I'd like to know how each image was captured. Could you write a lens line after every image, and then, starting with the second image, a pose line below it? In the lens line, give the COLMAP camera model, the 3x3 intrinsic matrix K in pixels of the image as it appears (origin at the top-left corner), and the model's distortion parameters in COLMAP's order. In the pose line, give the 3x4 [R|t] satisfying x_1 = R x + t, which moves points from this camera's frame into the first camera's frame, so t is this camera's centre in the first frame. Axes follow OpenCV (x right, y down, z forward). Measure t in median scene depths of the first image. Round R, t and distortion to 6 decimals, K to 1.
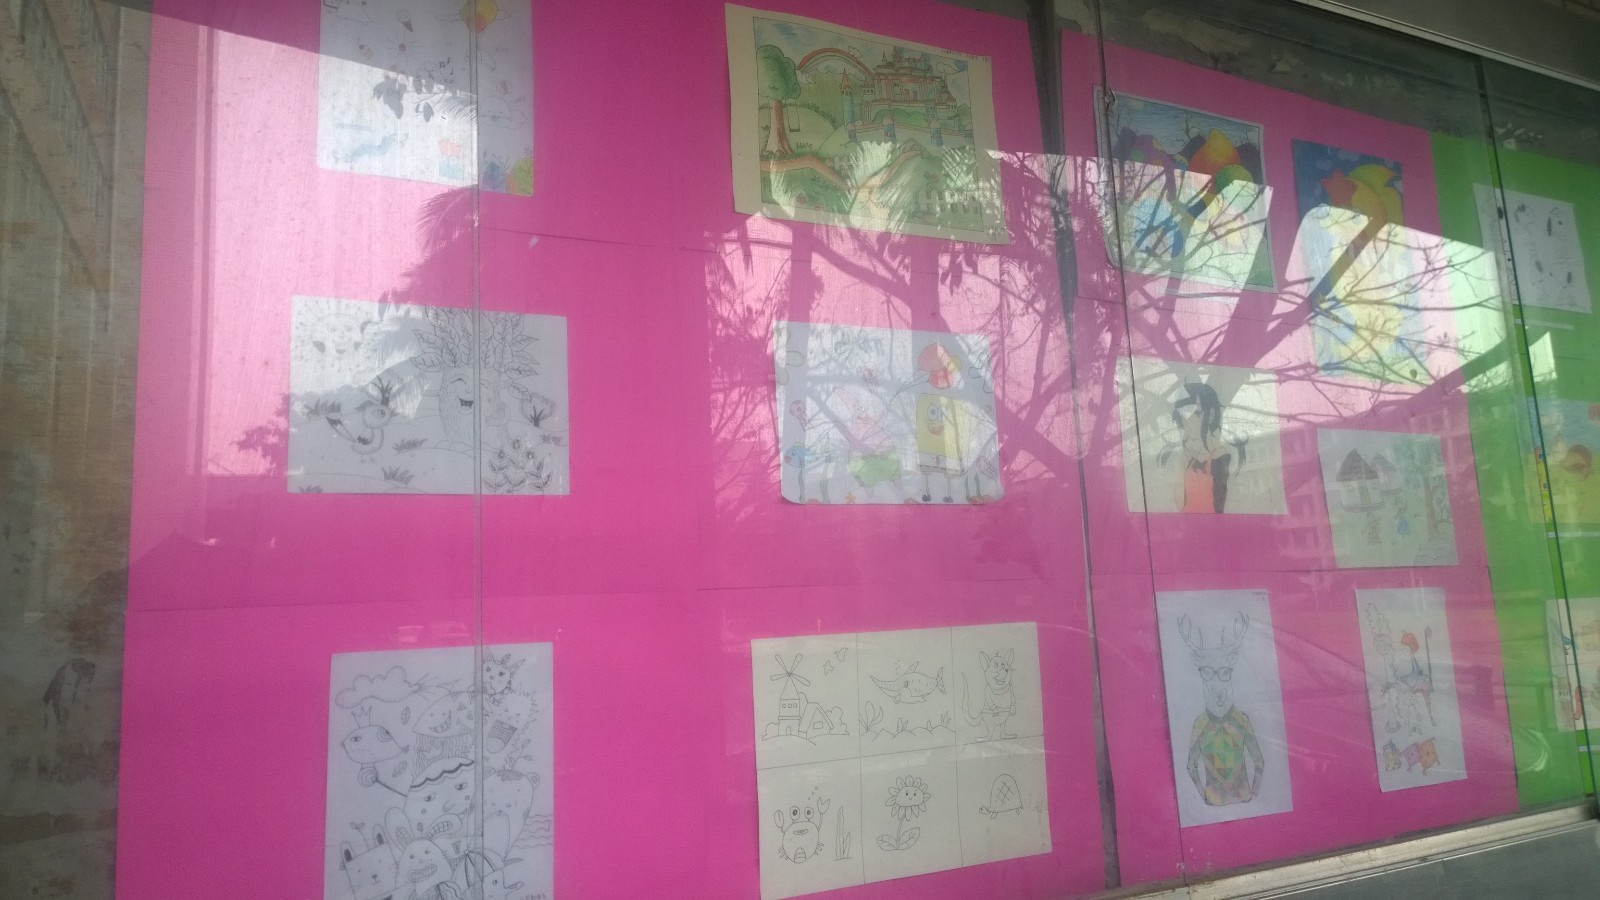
lens RADIAL K [[1137.6, 0, 800.0], [0, 1137.6, 450.0], [0, 0, 1]] dist [0.079923, -0.090045]
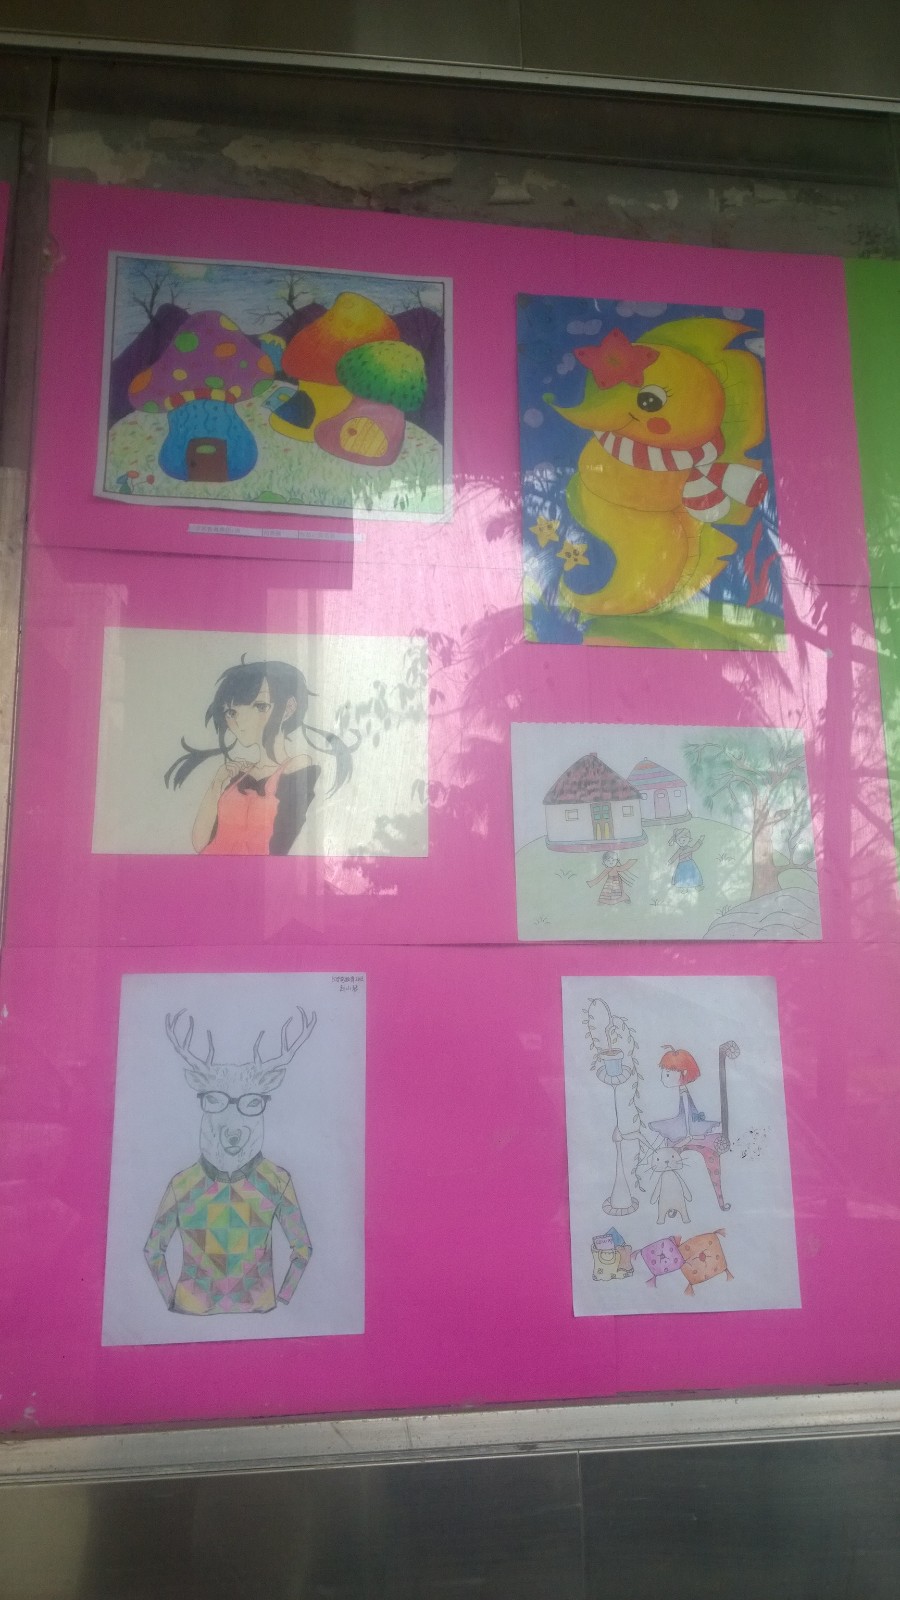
lens RADIAL K [[1137.6, 0, 490.7], [0, 1137.6, 817.0], [0, 0, 1]] dist [0.079923, -0.090045]
pose [[0.935698, -0.041184, -0.350390, 0.666311], [0.026521, 0.998564, -0.046546, 0.062925], [0.351804, 0.034261, 0.935447, 0.409018]]
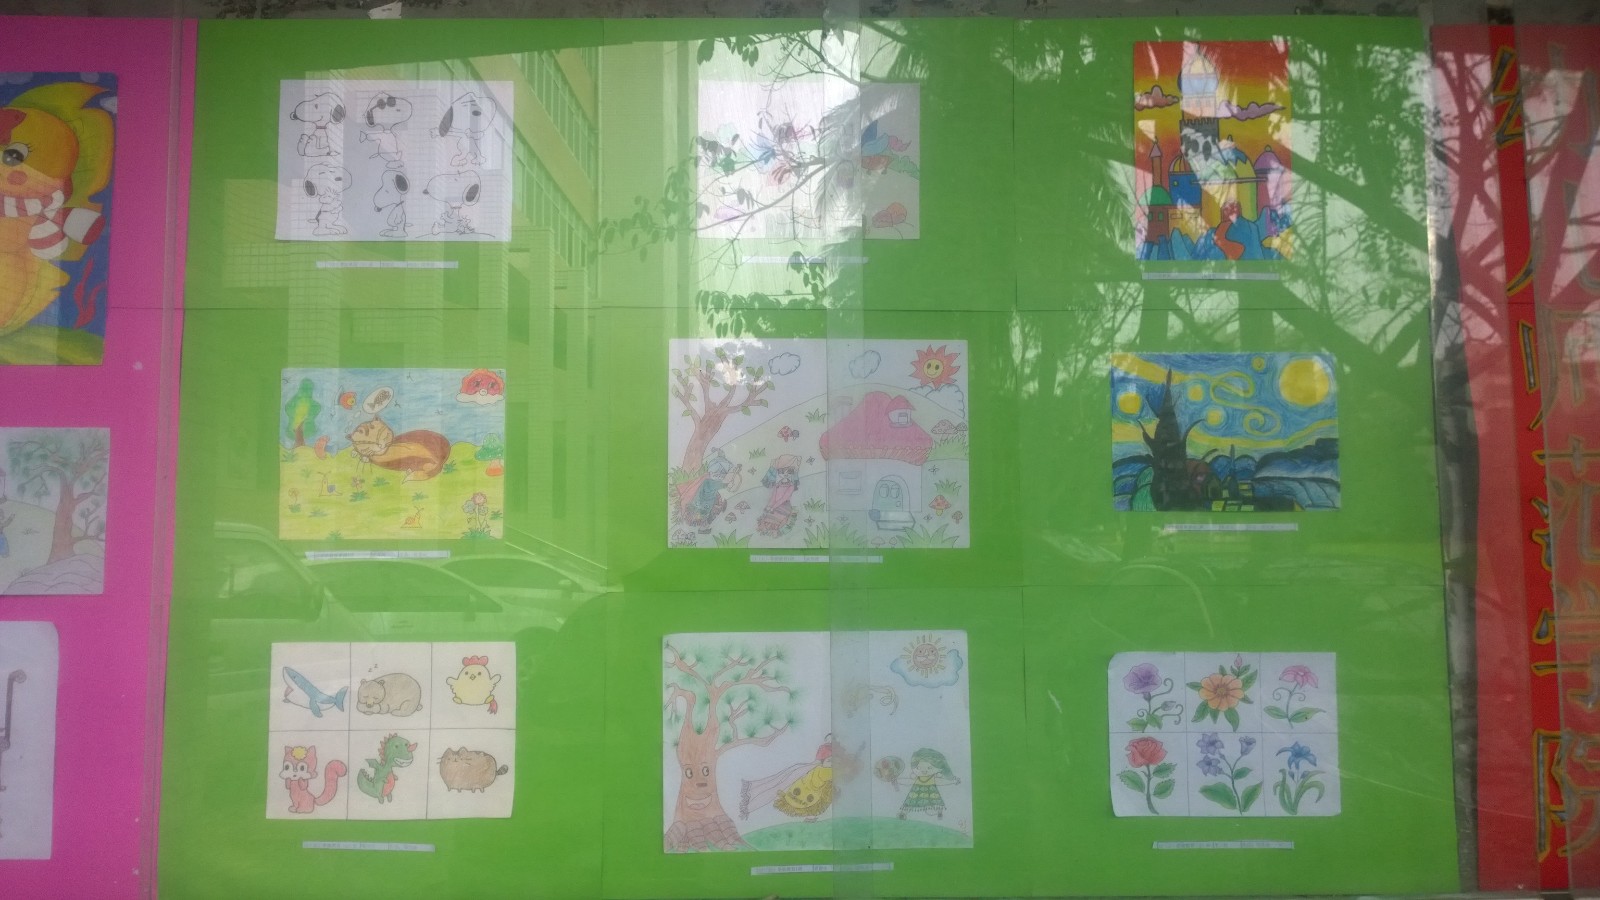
lens RADIAL K [[1137.6, 0, 800.0], [0, 1137.6, 450.0], [0, 0, 1]] dist [0.079923, -0.090045]
pose [[0.898266, 0.011498, -0.439302, 1.439432], [0.027508, 0.996226, 0.082320, -0.053813], [0.438590, -0.086029, 0.894560, 0.546689]]
